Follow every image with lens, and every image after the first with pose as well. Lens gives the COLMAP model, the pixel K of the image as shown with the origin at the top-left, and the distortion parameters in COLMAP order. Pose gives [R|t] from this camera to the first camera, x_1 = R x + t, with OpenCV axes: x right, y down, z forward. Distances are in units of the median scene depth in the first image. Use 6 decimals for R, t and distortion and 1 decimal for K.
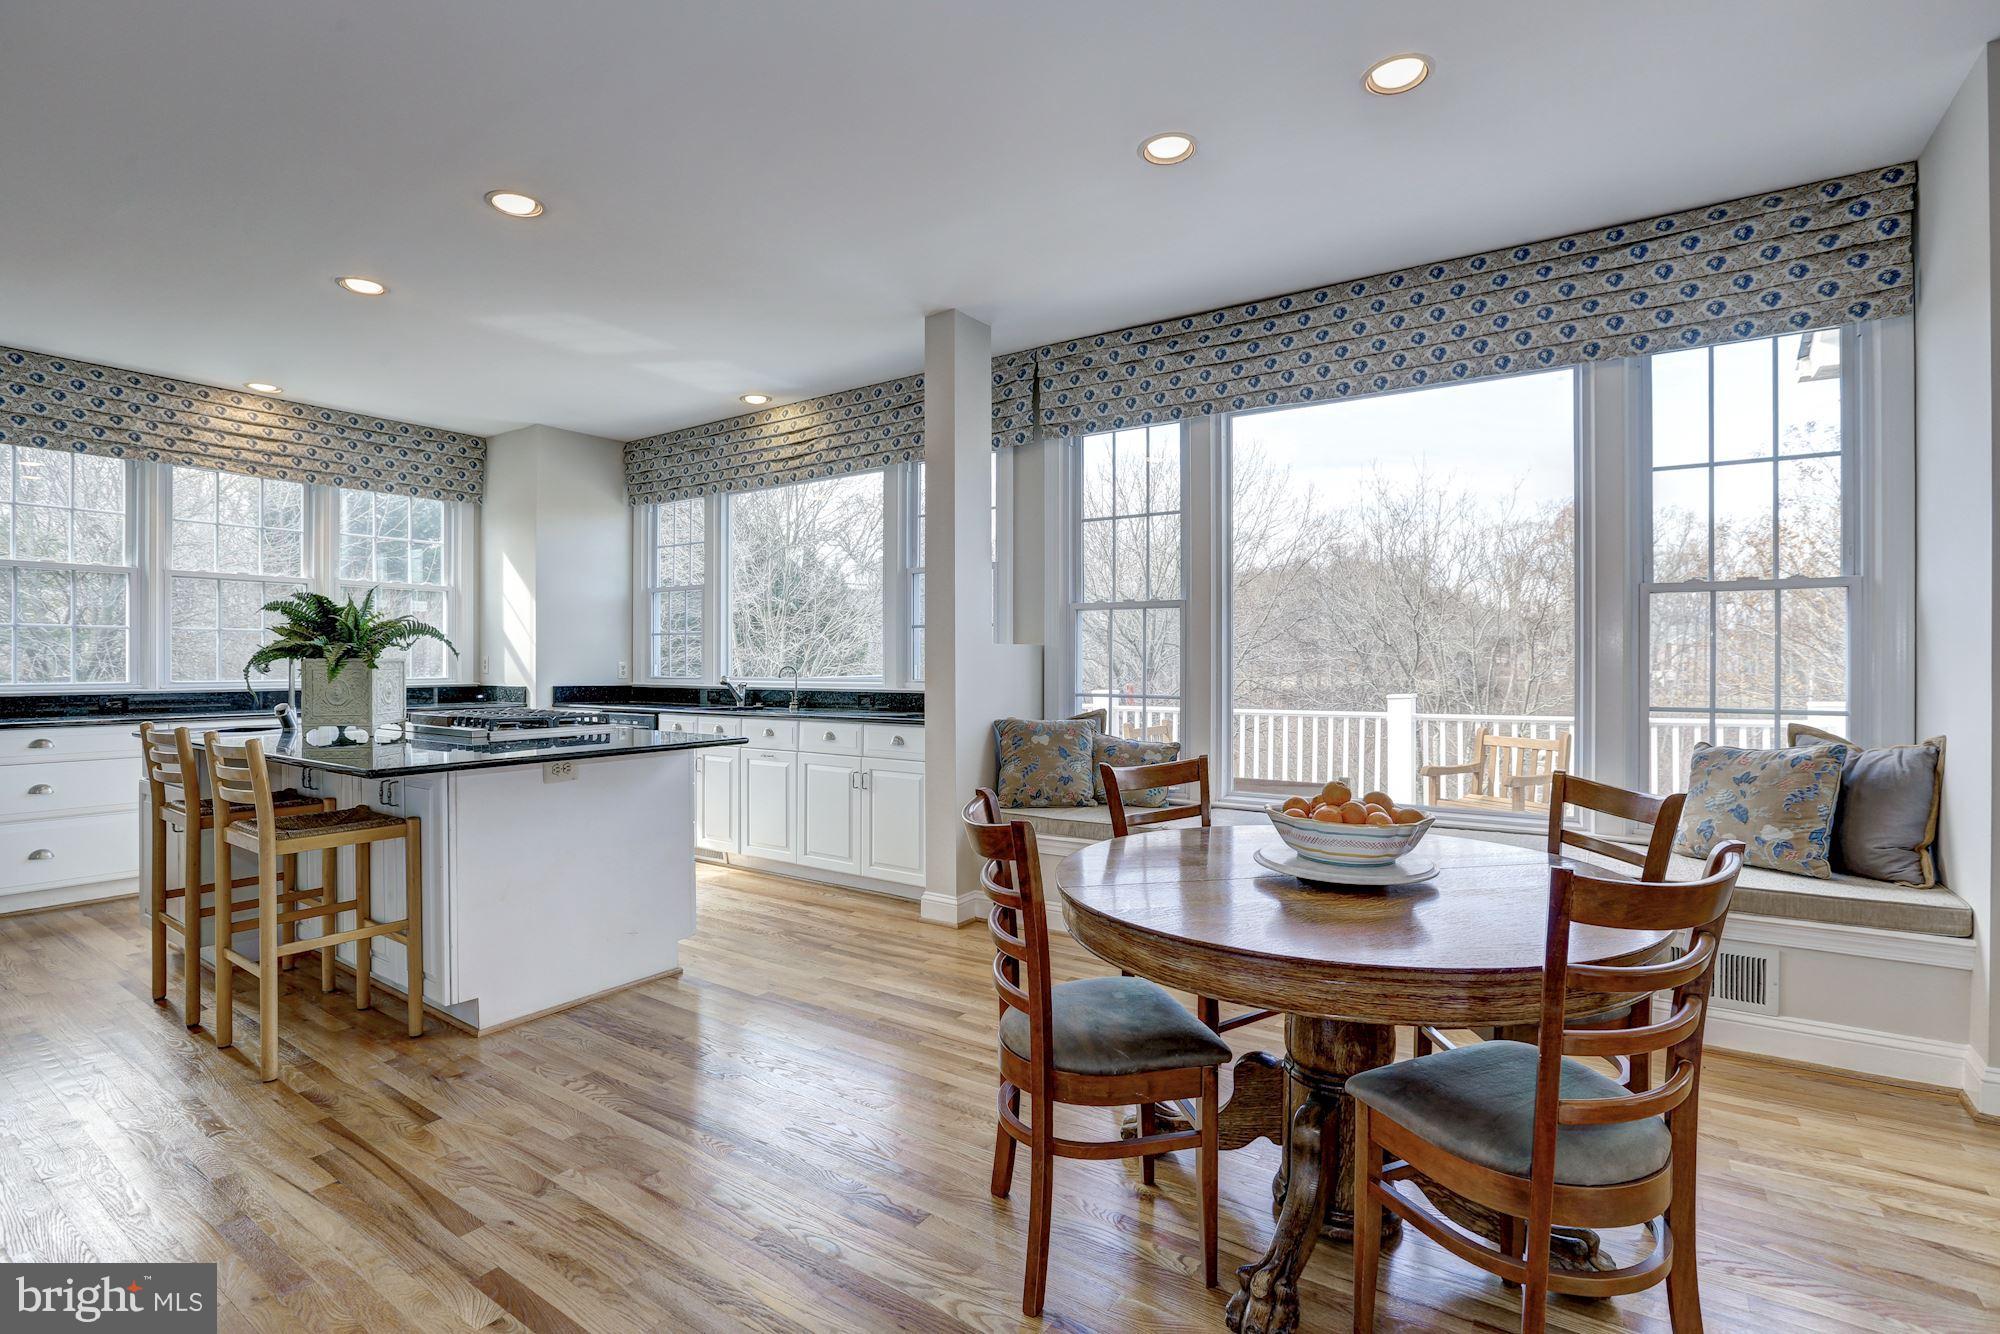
lens RADIAL K [[916.4, 0, 1003.3], [0, 916.4, 658.6], [0, 0, 1]] dist [-0.004217, 0.000239]
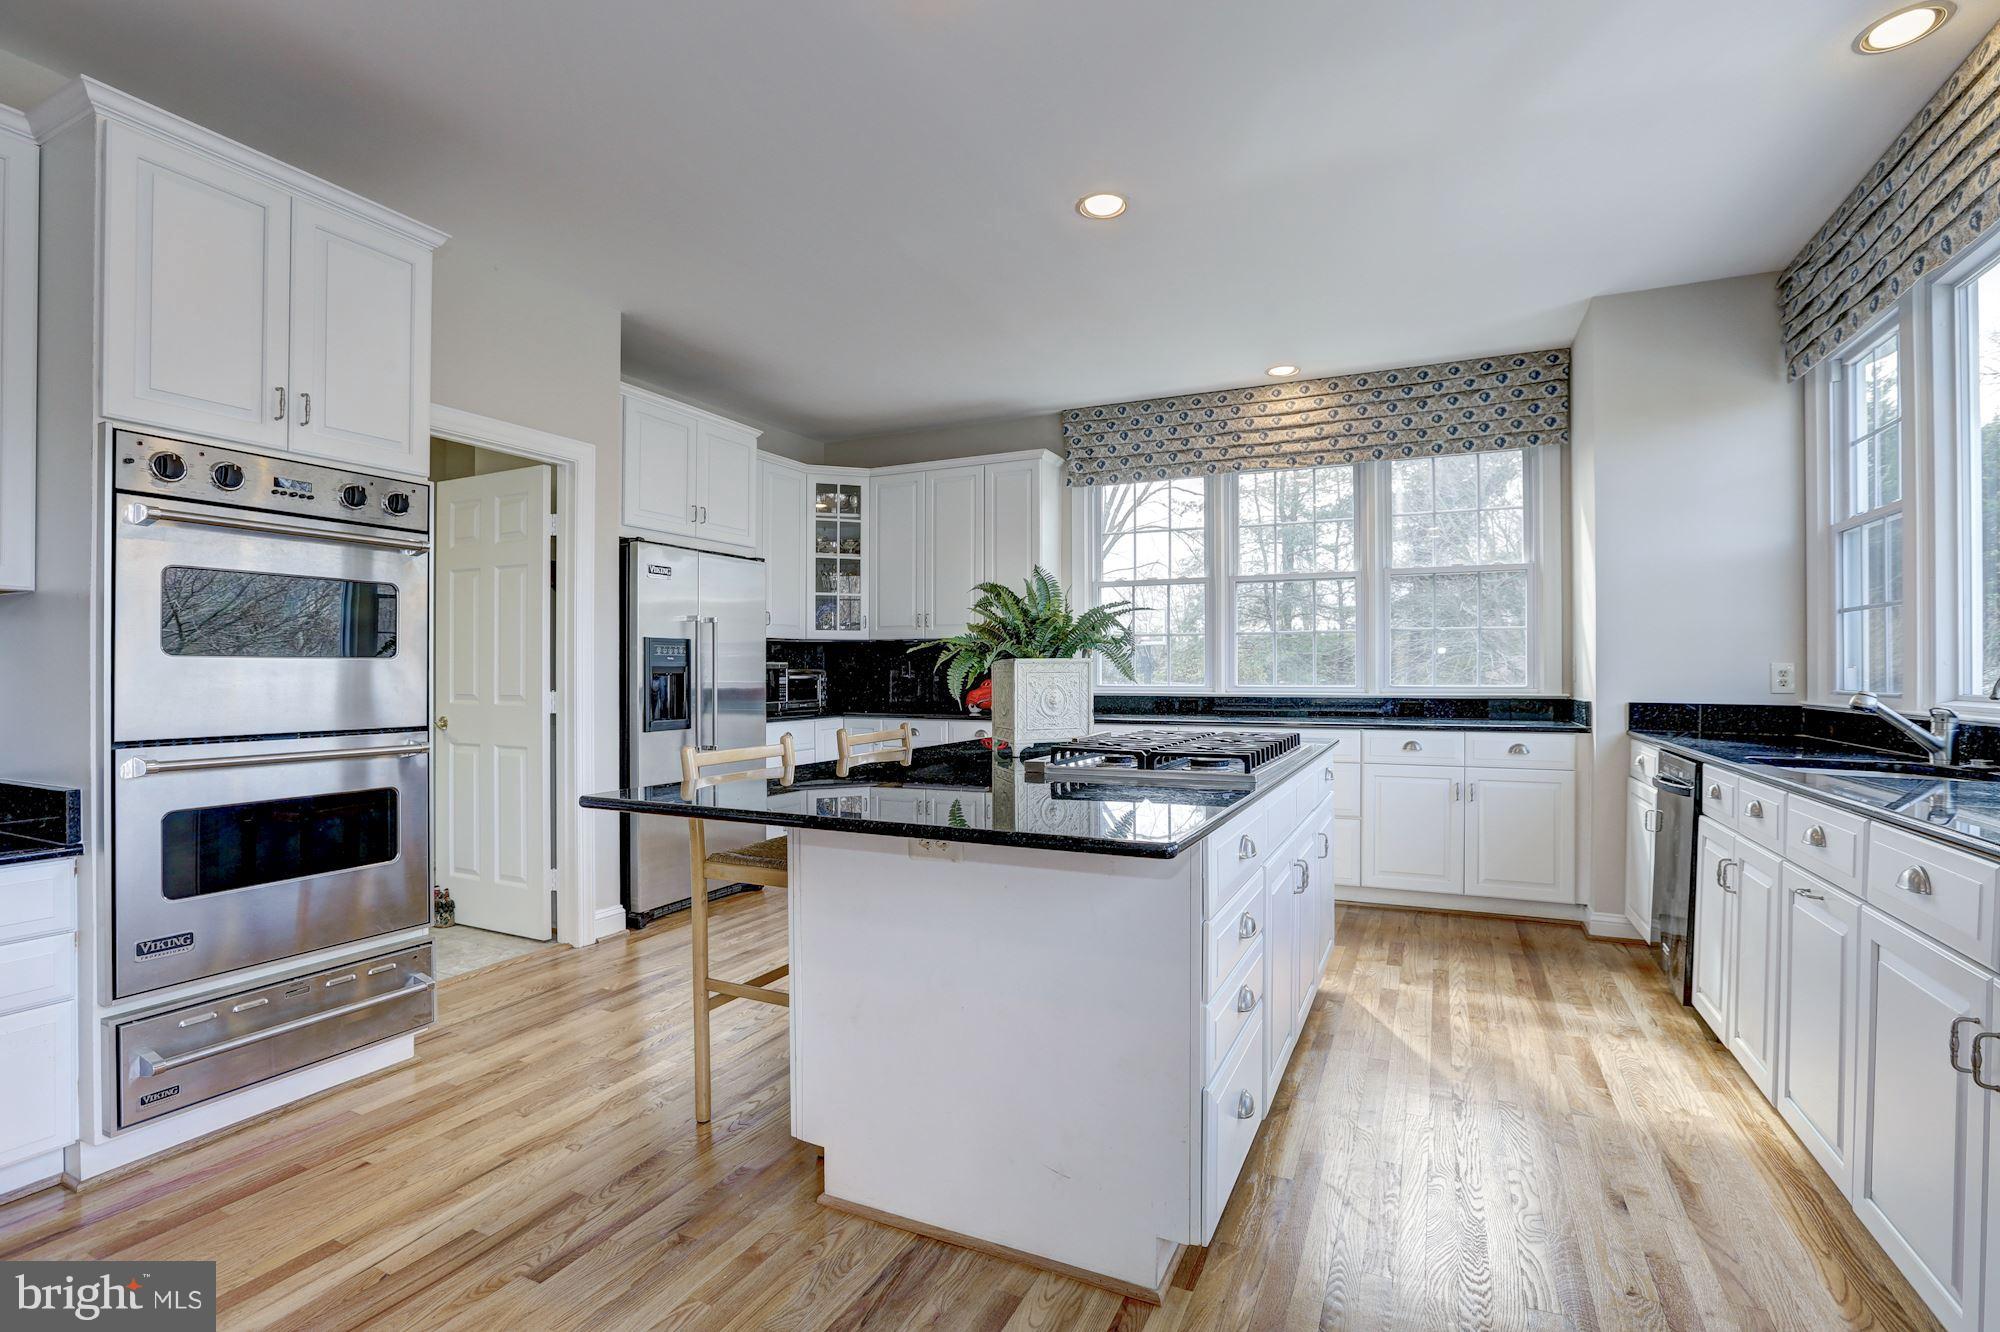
lens RADIAL K [[916.4, 0, 1002.8], [0, 916.4, 661.2], [0, 0, 1]] dist [-0.004217, 0.000239]
pose [[0.166196, -0.003077, -0.986088, 0.071688], [0.000363, 0.999995, -0.003060, 0.004726], [0.986093, 0.000150, 0.166196, 0.561043]]
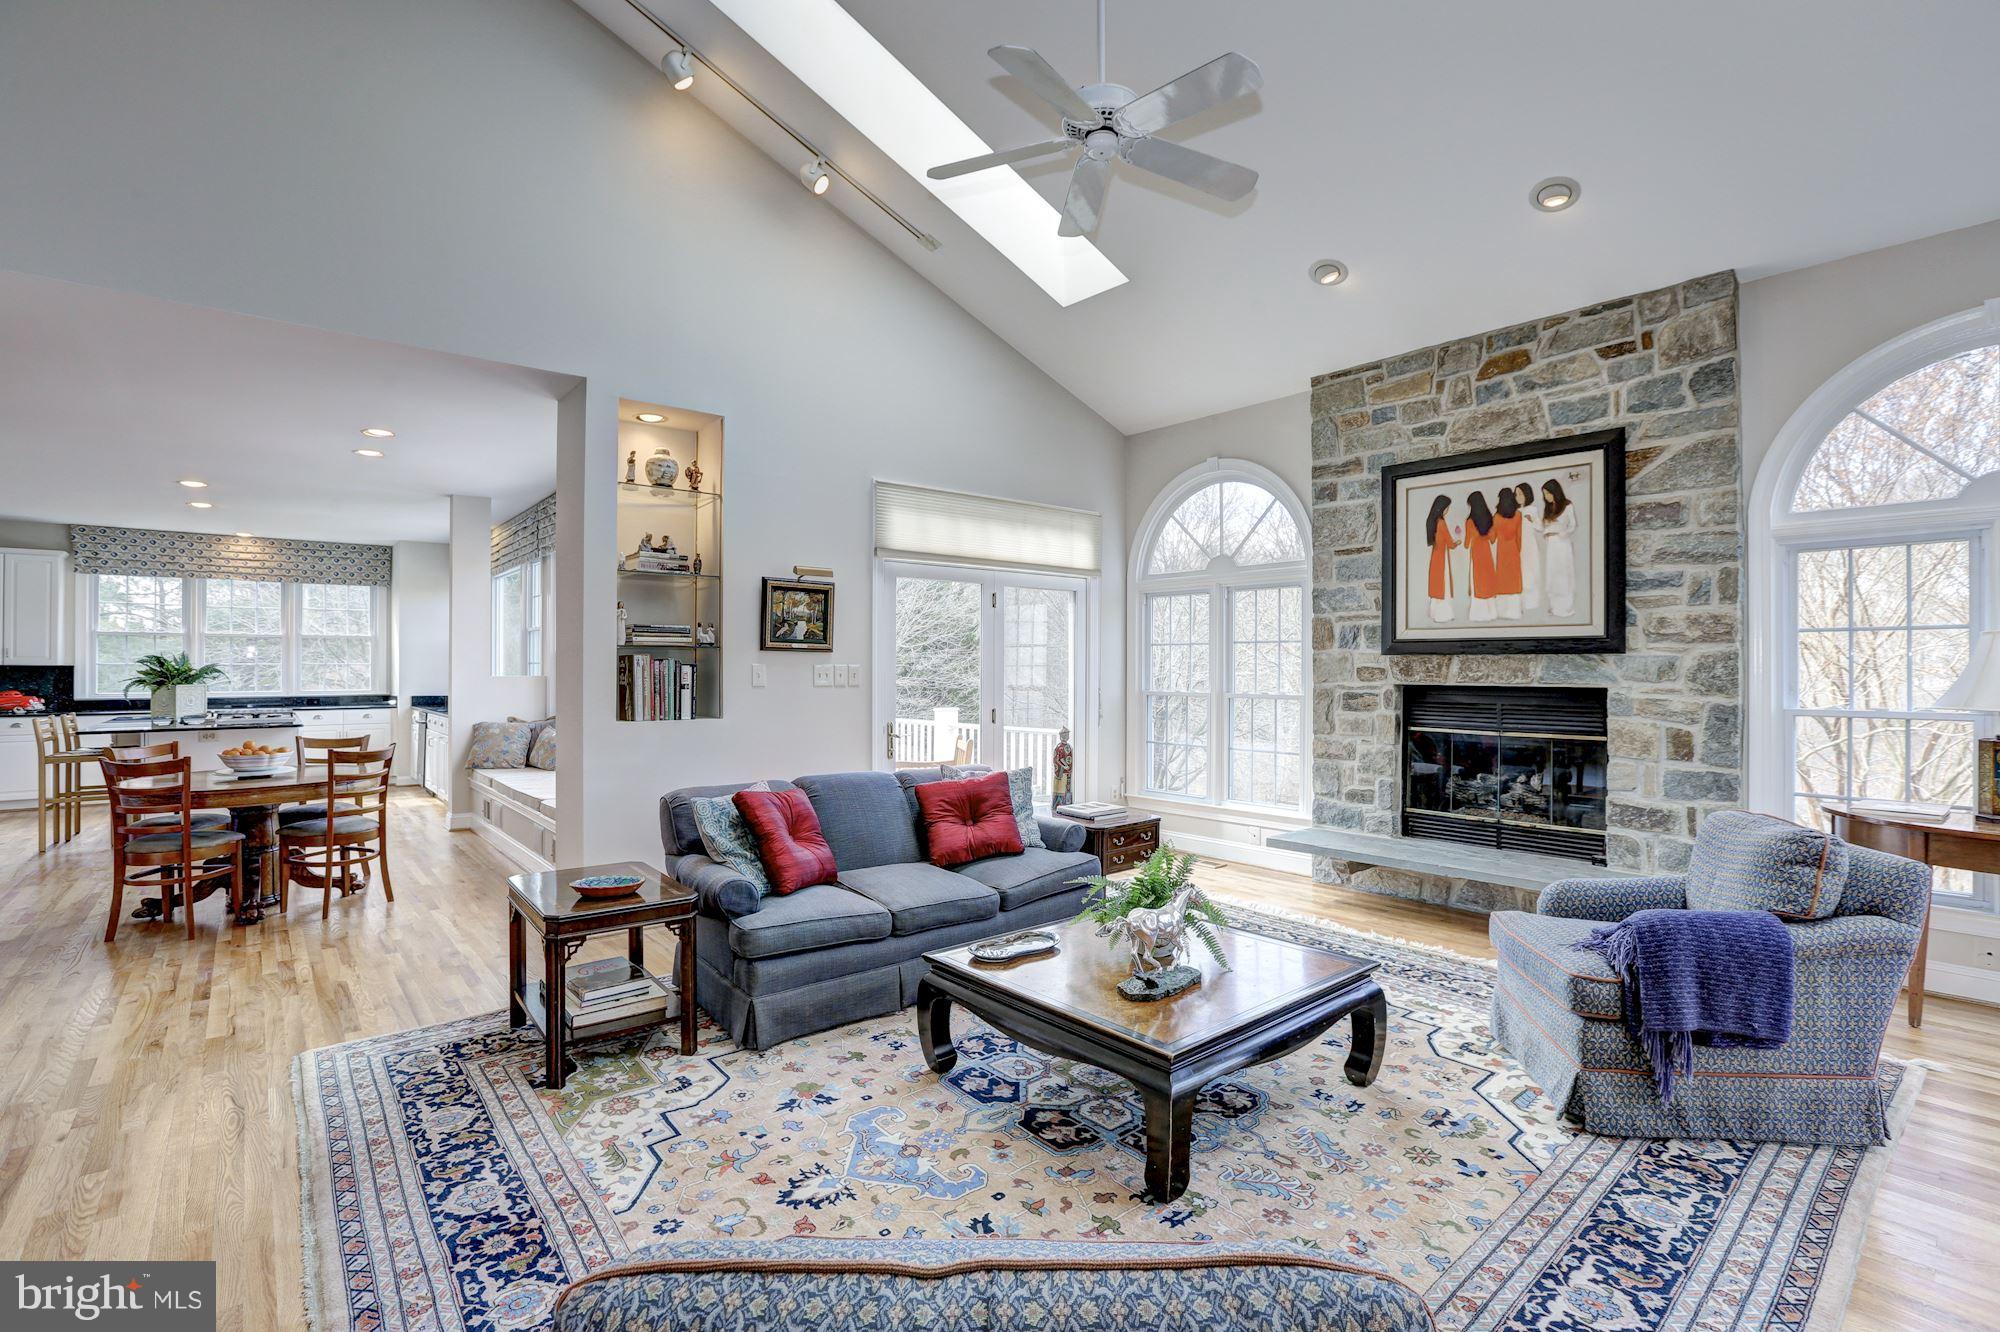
lens RADIAL K [[916.4, 0, 998.0], [0, 916.4, 653.2], [0, 0, 1]] dist [-0.004217, 0.000239]
pose [[0.962751, -0.000549, -0.270390, 1.186238], [-0.003050, 0.999912, -0.012890, -0.034680], [0.270373, 0.013235, 0.962665, -0.381664]]
